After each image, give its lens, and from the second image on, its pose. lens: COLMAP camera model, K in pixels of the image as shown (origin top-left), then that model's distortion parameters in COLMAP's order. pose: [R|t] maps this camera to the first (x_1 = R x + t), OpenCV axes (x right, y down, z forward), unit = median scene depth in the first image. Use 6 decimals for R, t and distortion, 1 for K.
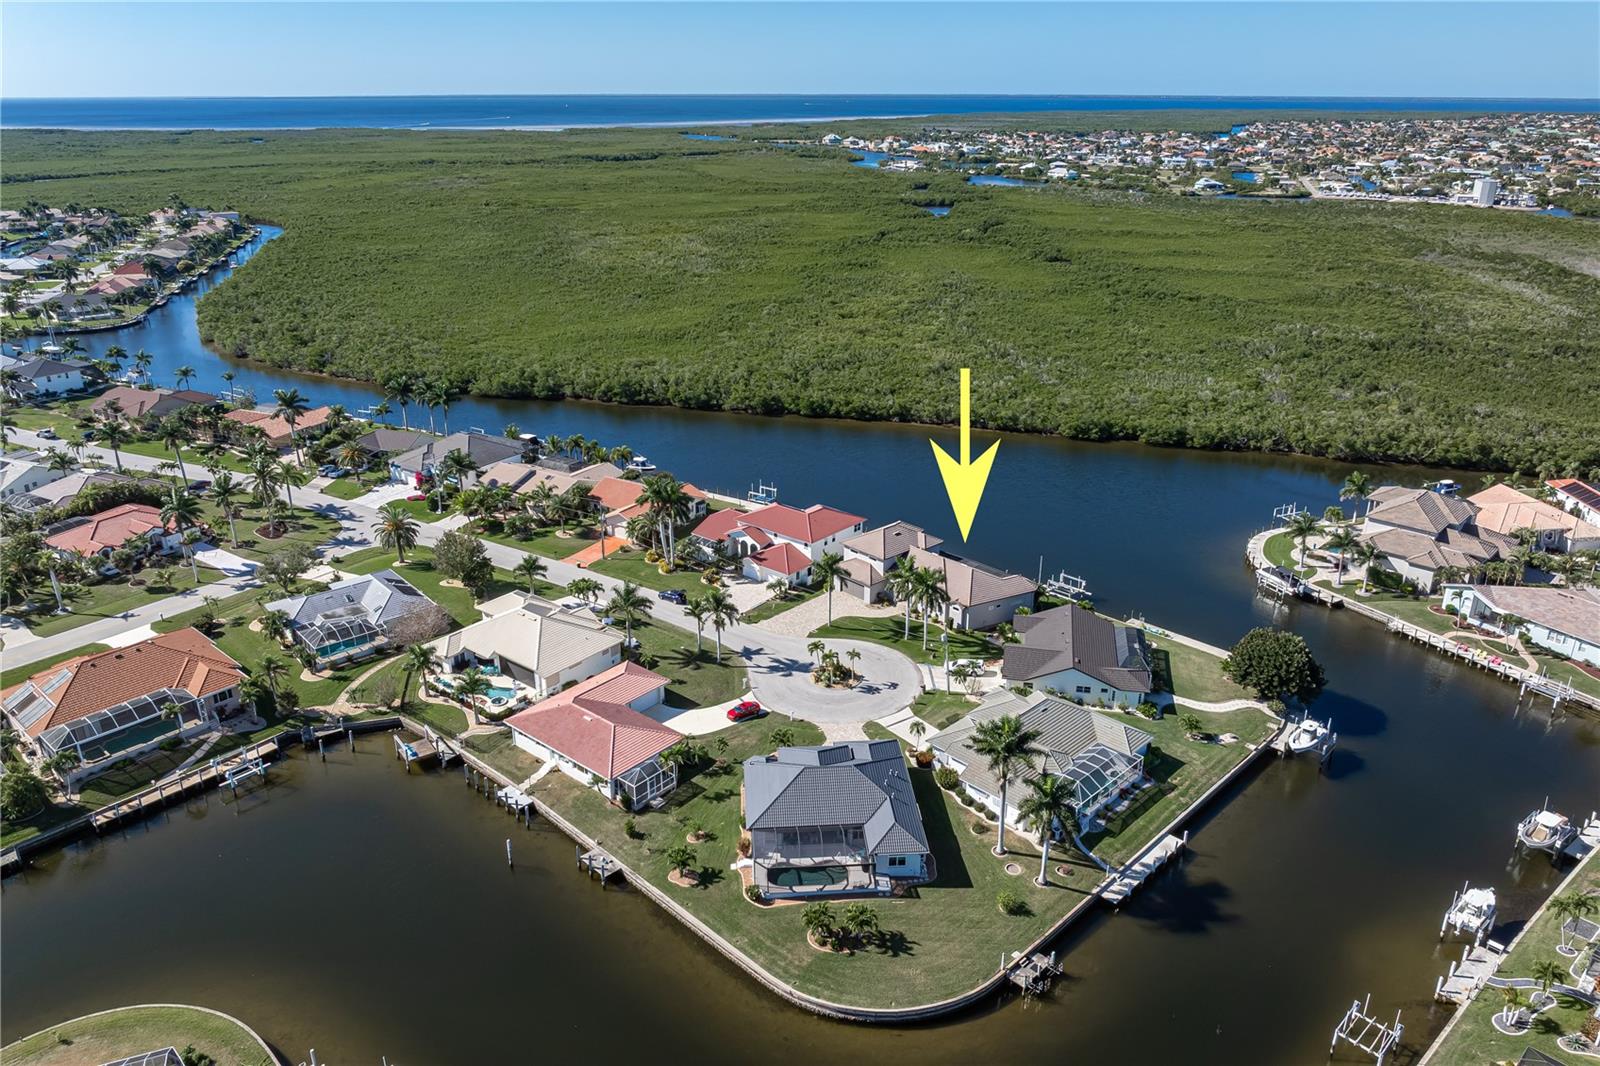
lens RADIAL K [[1132.1, 0, 800.1], [0, 1132.1, 531.9], [0, 0, 1]] dist [-0.031940, 0.013158]
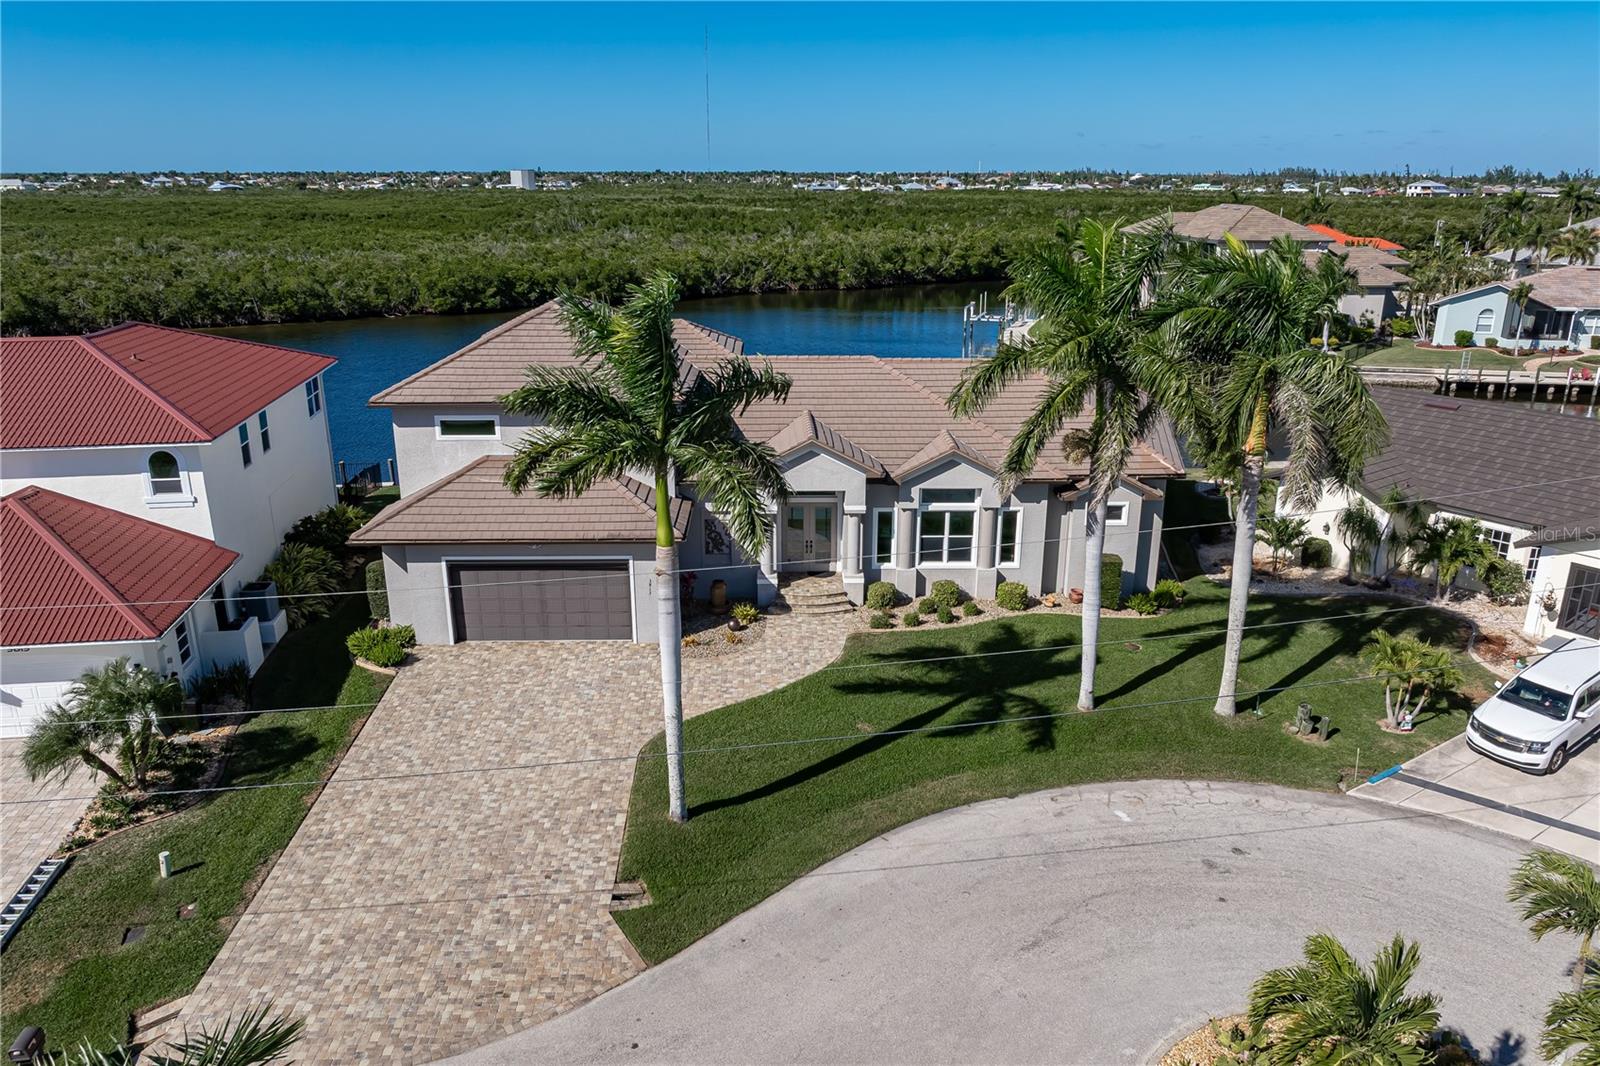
lens RADIAL K [[1132.1, 0, 790.9], [0, 1132.1, 532.1], [0, 0, 1]] dist [-0.031940, 0.013158]
pose [[0.674528, -0.227111, 0.702448, -0.055919], [0.266779, 0.962192, 0.054914, 0.038009], [-0.688361, 0.150357, 0.709614, 0.804422]]
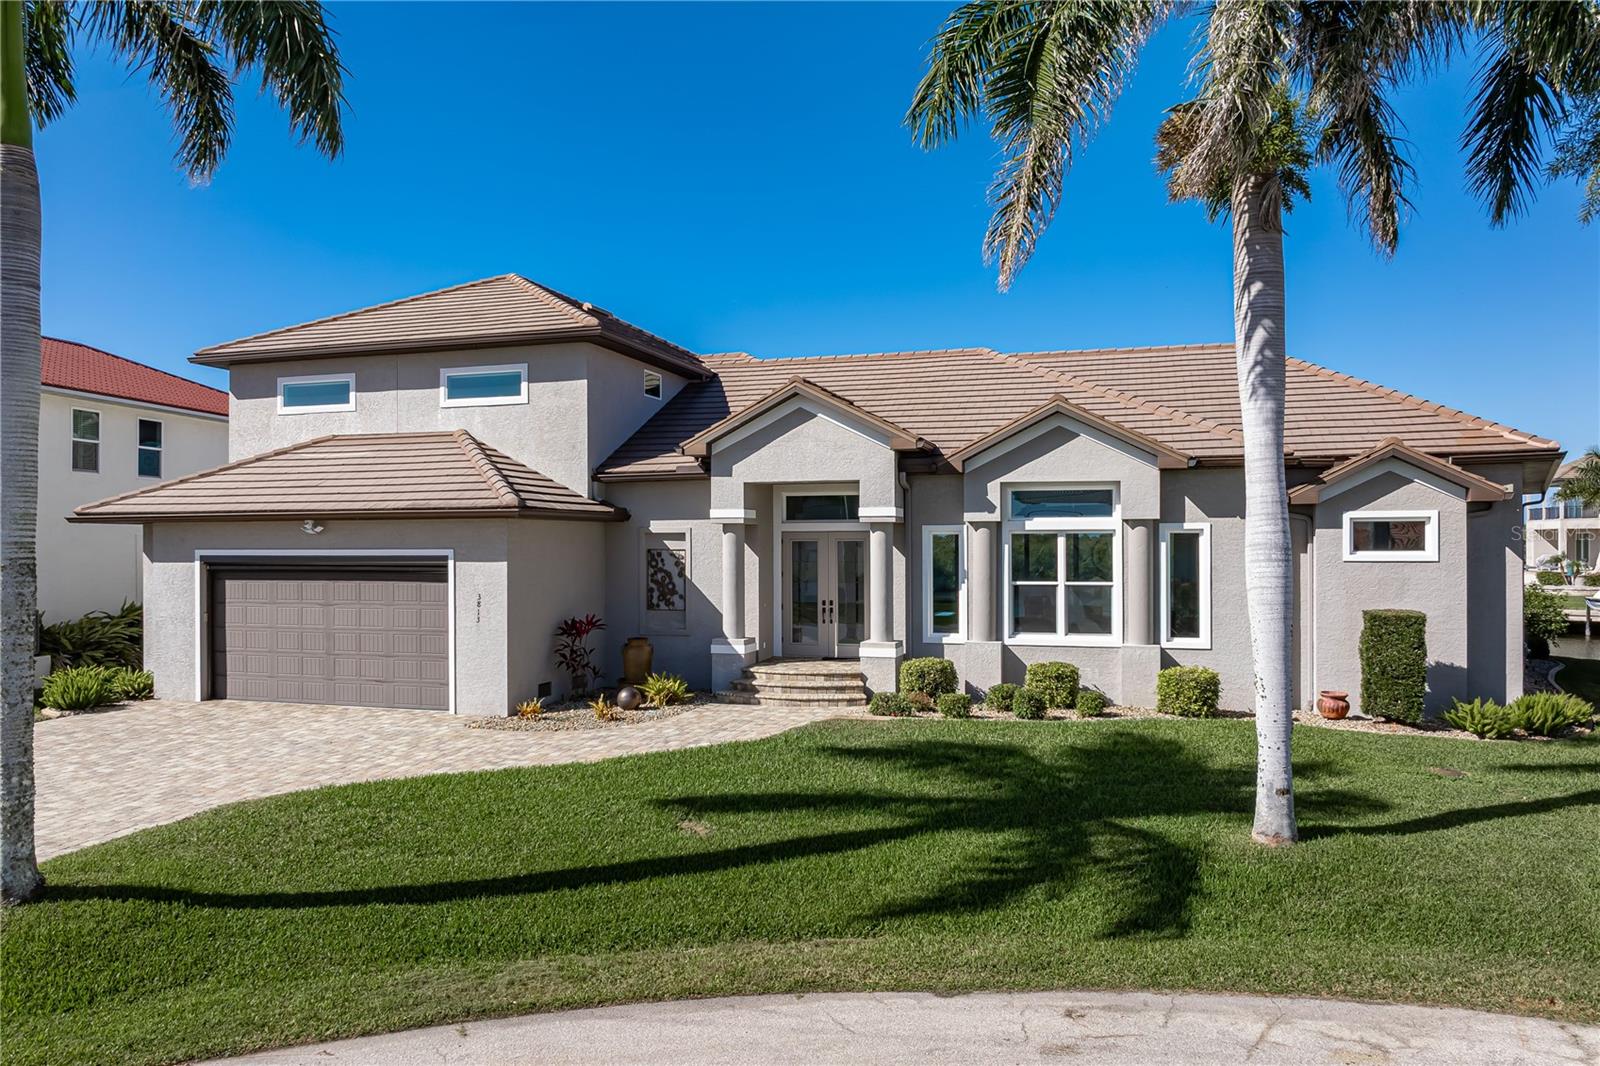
lens RADIAL K [[1132.1, 0, 809.4], [0, 1132.1, 538.0], [0, 0, 1]] dist [-0.031940, 0.013158]
pose [[0.870764, 0.003368, 0.491689, 0.032271], [0.179600, 0.928704, -0.324427, 0.084394], [-0.457726, 0.370807, 0.808077, 0.852202]]
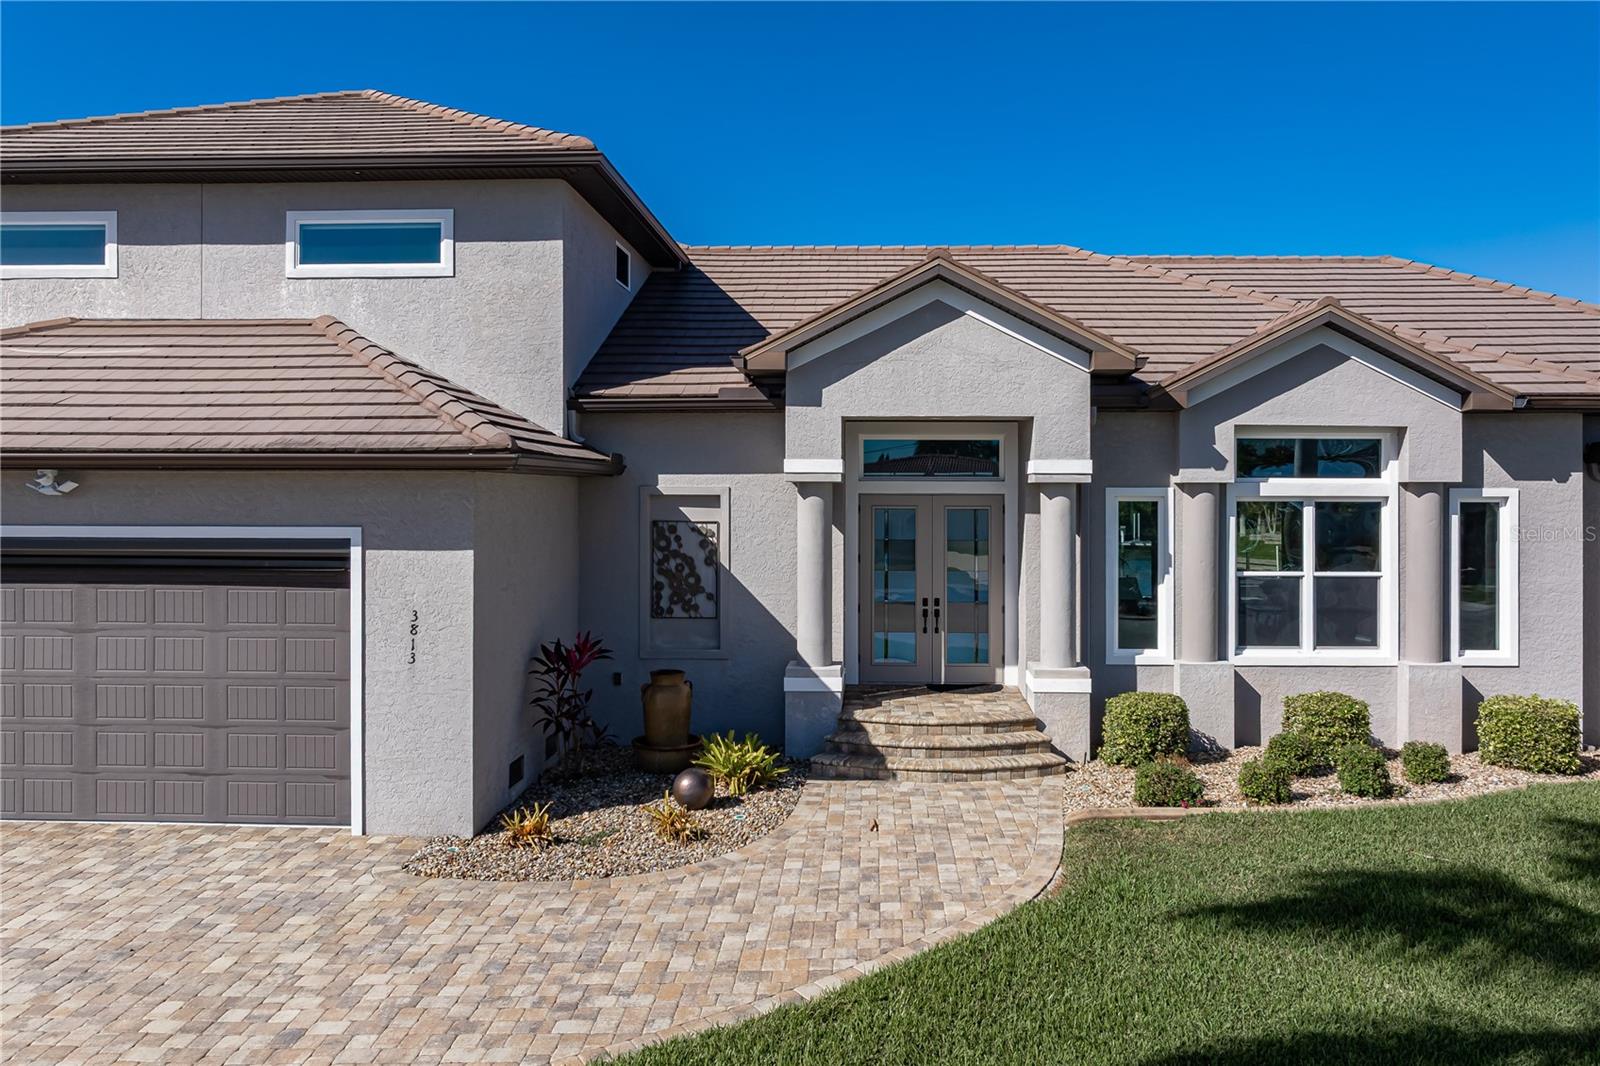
lens RADIAL K [[1132.1, 0, 850.8], [0, 1132.1, 488.3], [0, 0, 1]] dist [-0.031940, 0.013158]
pose [[0.707857, 0.009235, 0.706295, 0.032767], [0.252737, 0.930405, -0.265462, 0.064382], [-0.659592, 0.366416, 0.656260, 0.899556]]
